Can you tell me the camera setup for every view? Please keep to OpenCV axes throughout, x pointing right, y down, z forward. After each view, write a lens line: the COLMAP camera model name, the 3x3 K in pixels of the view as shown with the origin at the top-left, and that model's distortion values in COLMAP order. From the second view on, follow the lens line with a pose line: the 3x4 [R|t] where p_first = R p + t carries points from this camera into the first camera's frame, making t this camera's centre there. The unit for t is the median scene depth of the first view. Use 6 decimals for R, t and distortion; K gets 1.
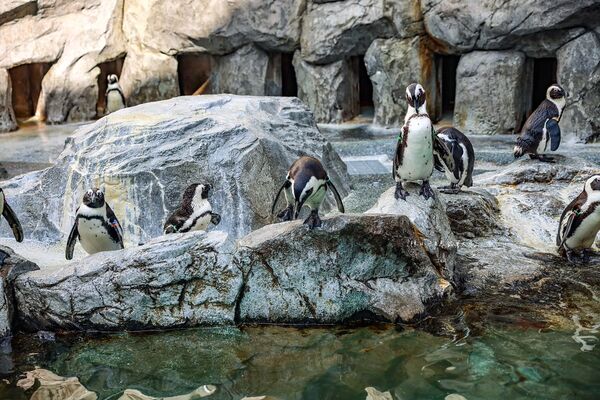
lens RADIAL K [[859.4, 0, 300.0], [0, 859.4, 200.0], [0, 0, 1]] dist [-0.004094, -0.017566]
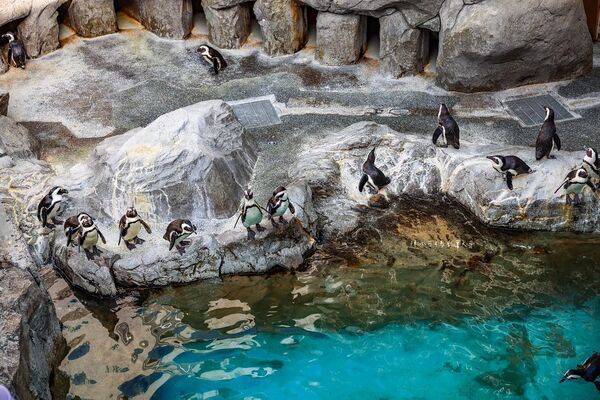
lens RADIAL K [[859.4, 0, 300.0], [0, 859.4, 200.0], [0, 0, 1]] dist [-0.004094, -0.017566]
pose [[0.987814, -0.097192, 0.121561, -0.099040], [0.048728, 0.934911, 0.351520, -0.669234], [-0.147814, -0.341313, 0.928255, -0.841763]]
